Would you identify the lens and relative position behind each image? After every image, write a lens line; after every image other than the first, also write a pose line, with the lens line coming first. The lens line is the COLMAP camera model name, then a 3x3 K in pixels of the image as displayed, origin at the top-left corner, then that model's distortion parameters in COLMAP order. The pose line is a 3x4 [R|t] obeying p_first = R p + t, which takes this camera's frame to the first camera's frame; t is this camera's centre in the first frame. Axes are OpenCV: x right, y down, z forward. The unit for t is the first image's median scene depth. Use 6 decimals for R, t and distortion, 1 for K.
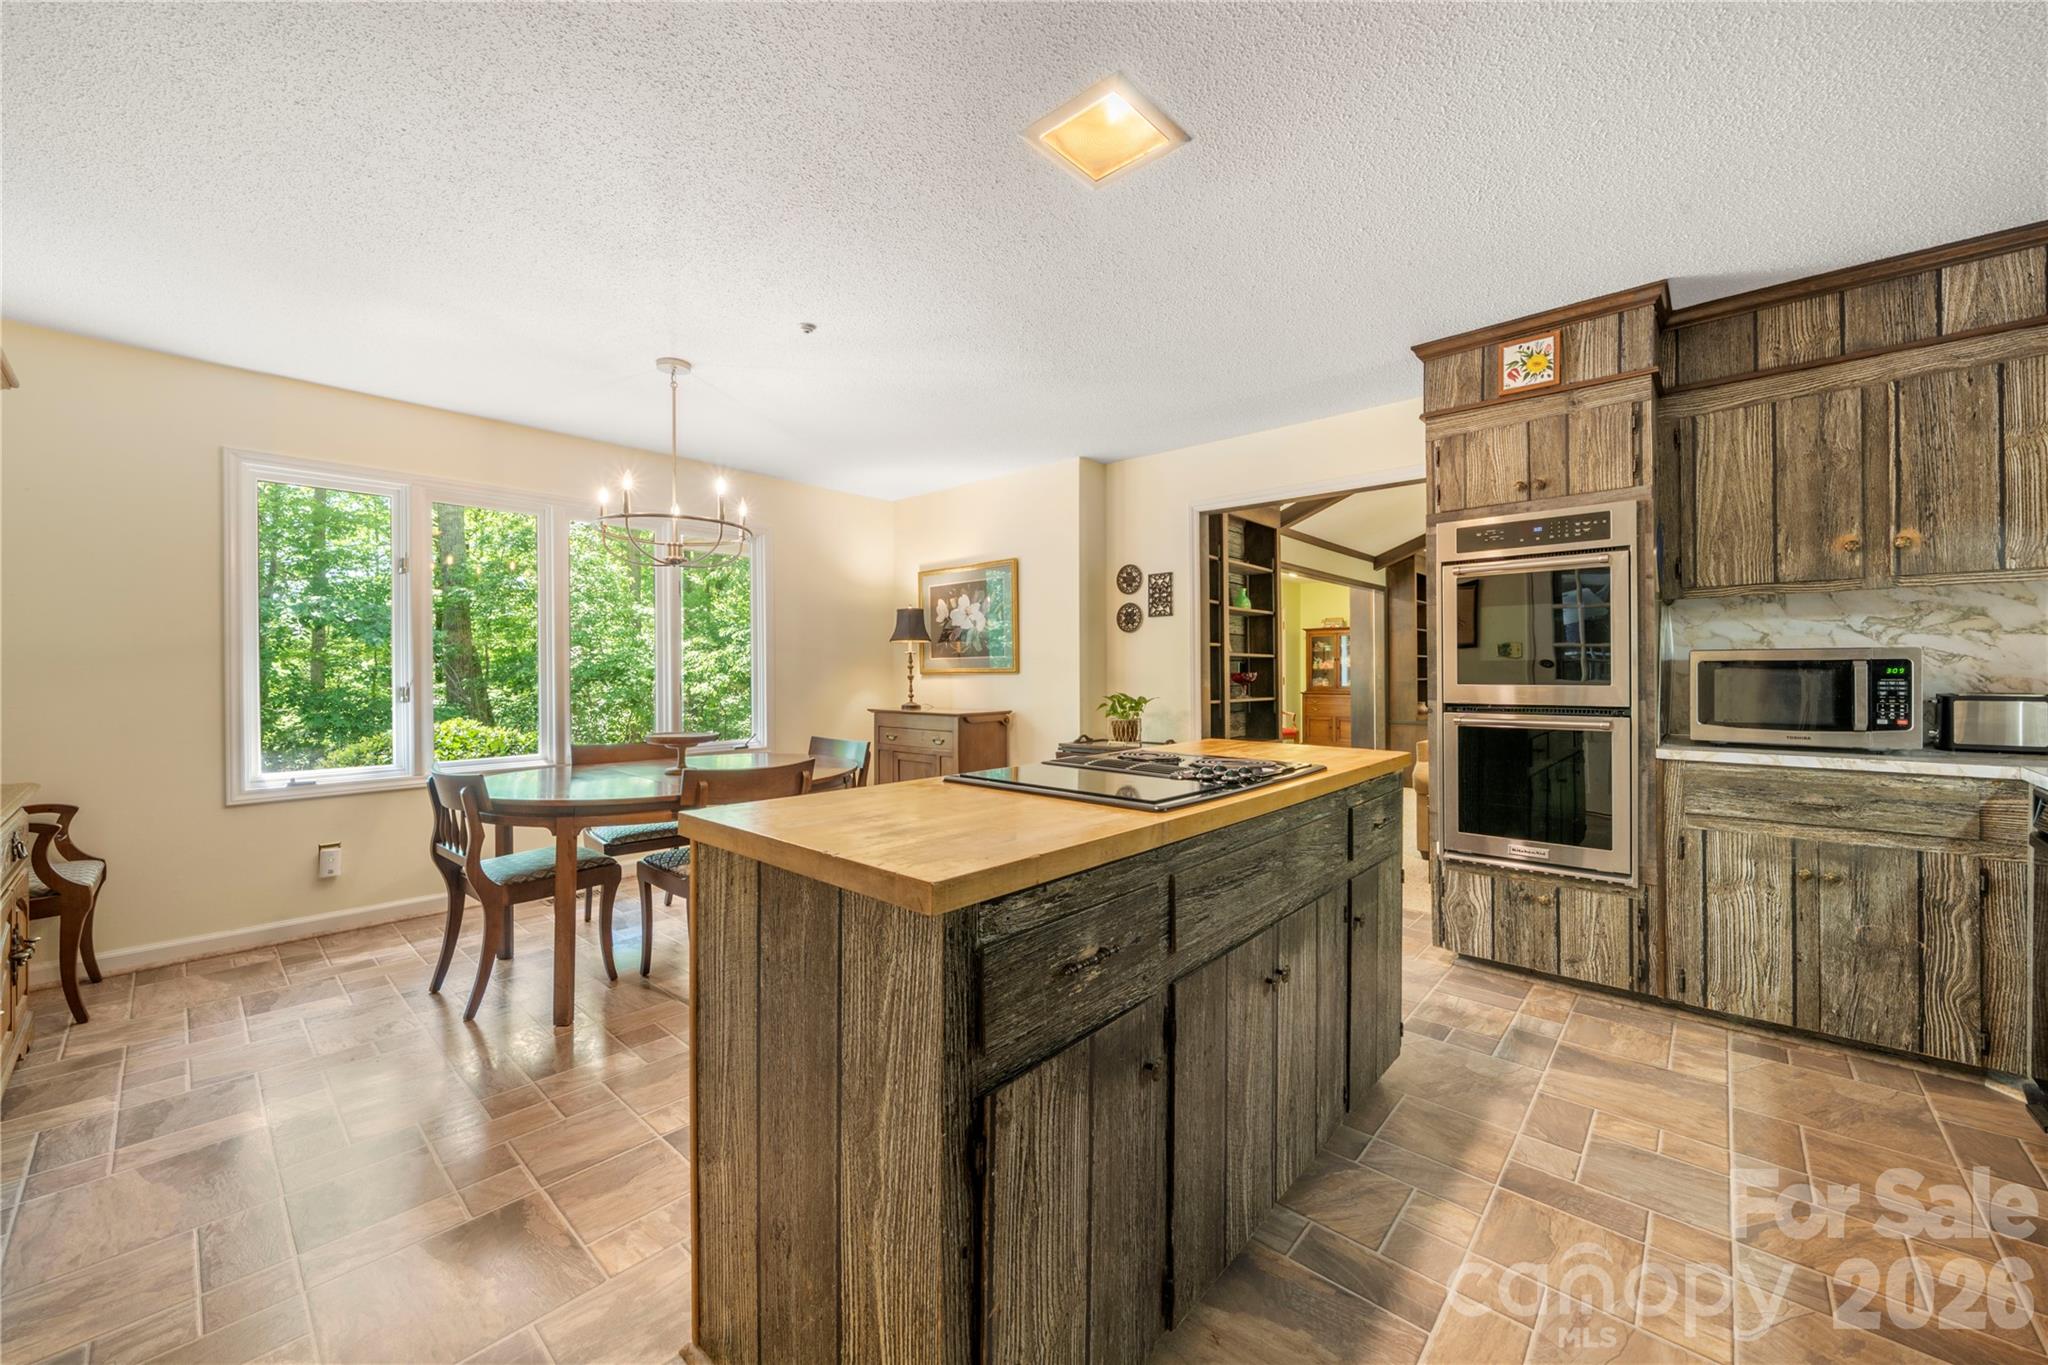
lens RADIAL K [[780.2, 0, 1026.4], [0, 780.2, 675.6], [0, 0, 1]] dist [-0.003222, 0.000213]
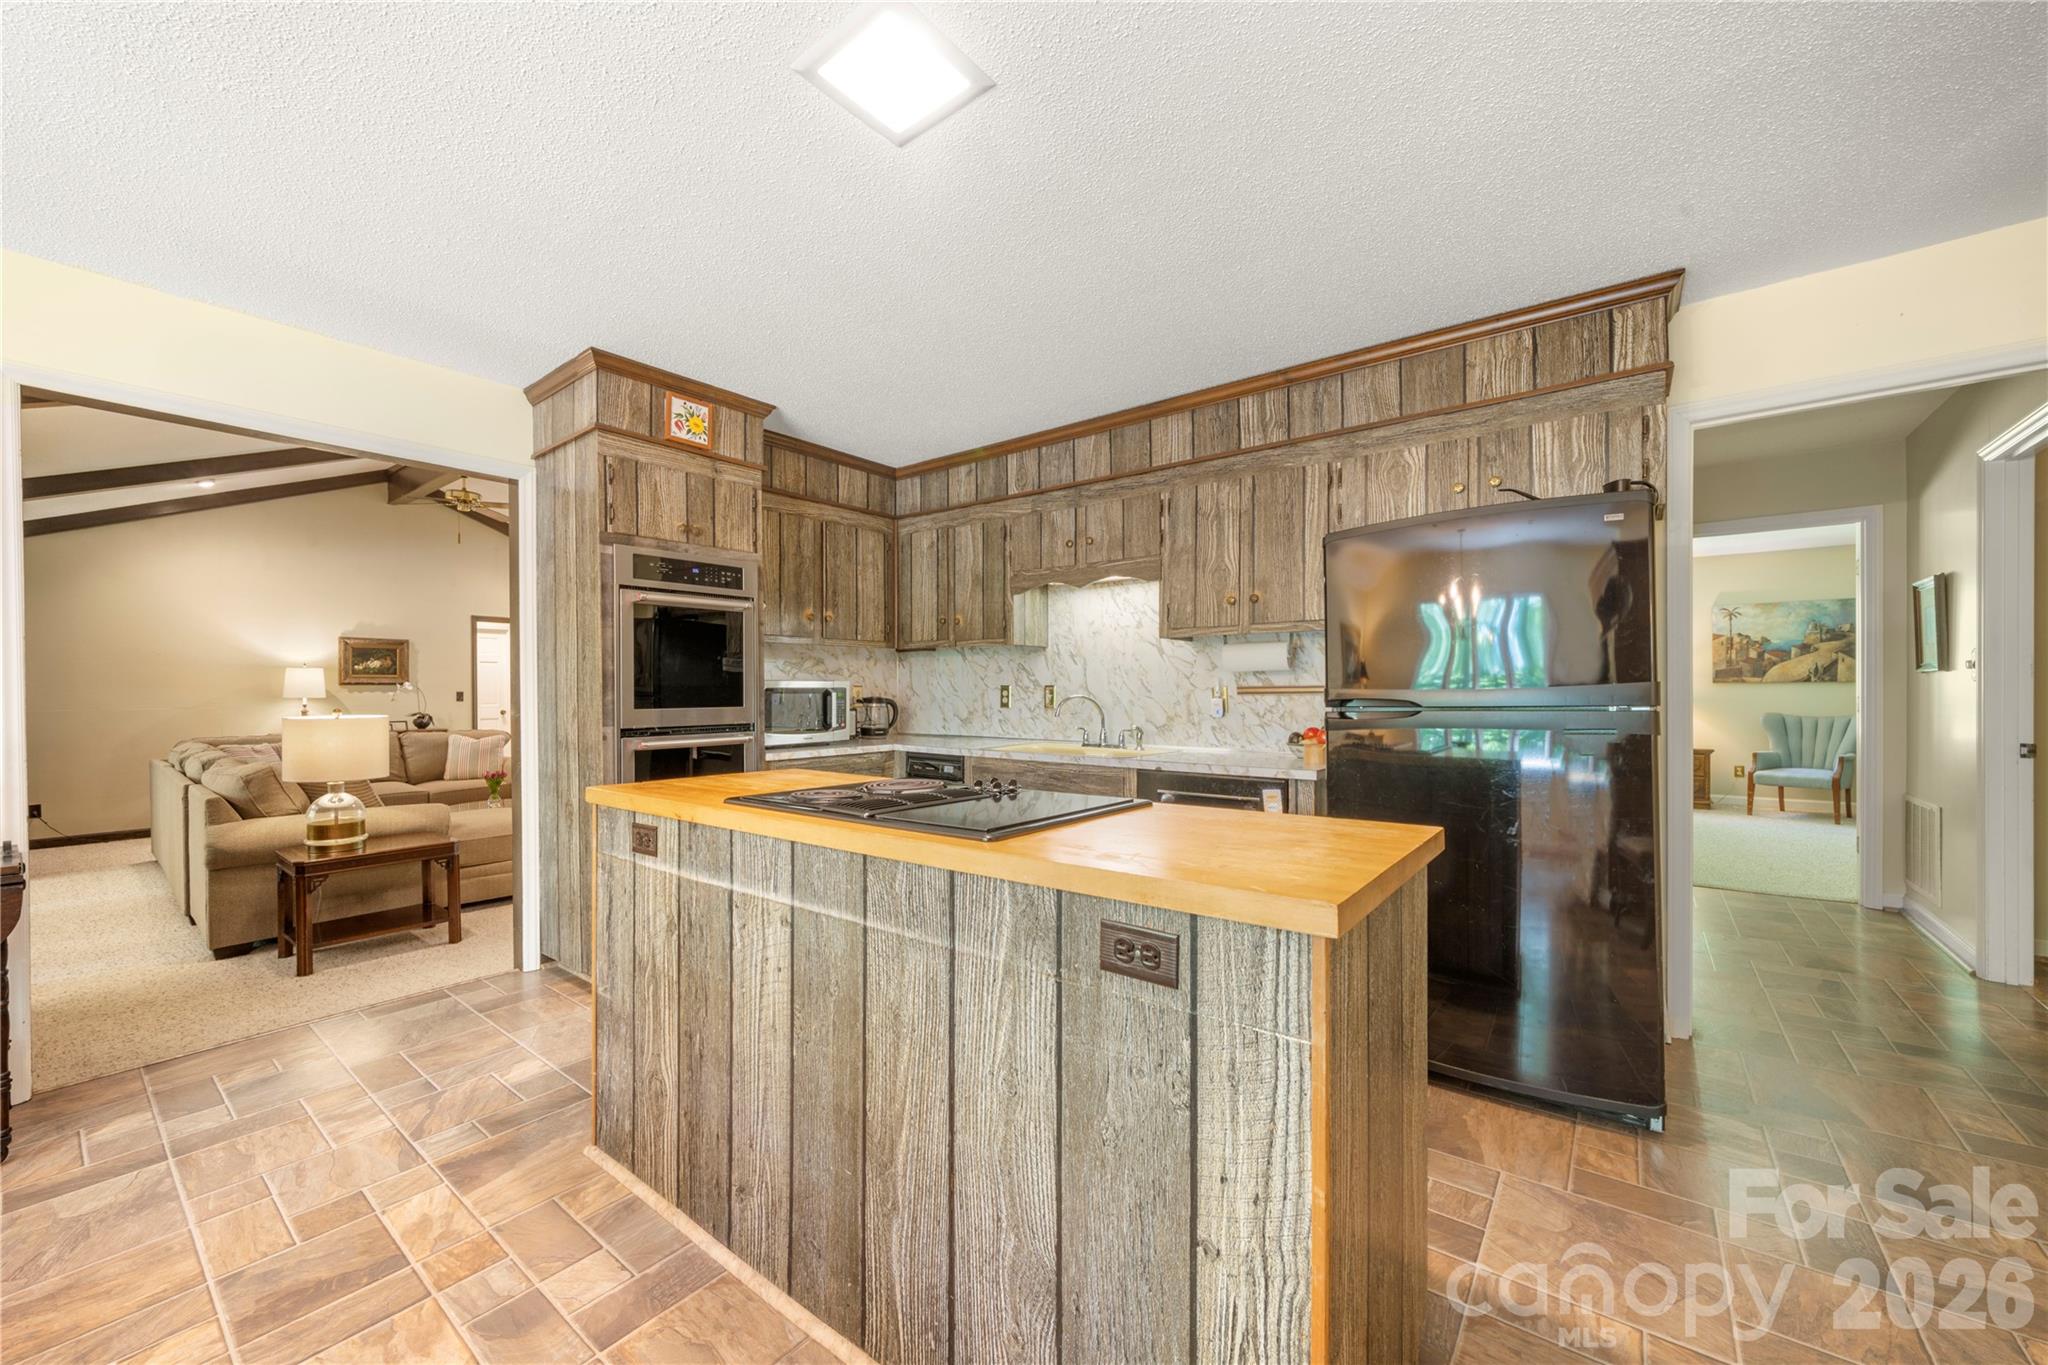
lens RADIAL K [[780.2, 0, 1012.2], [0, 780.2, 696.6], [0, 0, 1]] dist [-0.003222, 0.000213]
pose [[-0.066391, -0.002514, 0.997791, -0.520652], [0.011839, 0.999924, 0.003307, -0.002352], [-0.997723, 0.012032, -0.066356, 0.632826]]
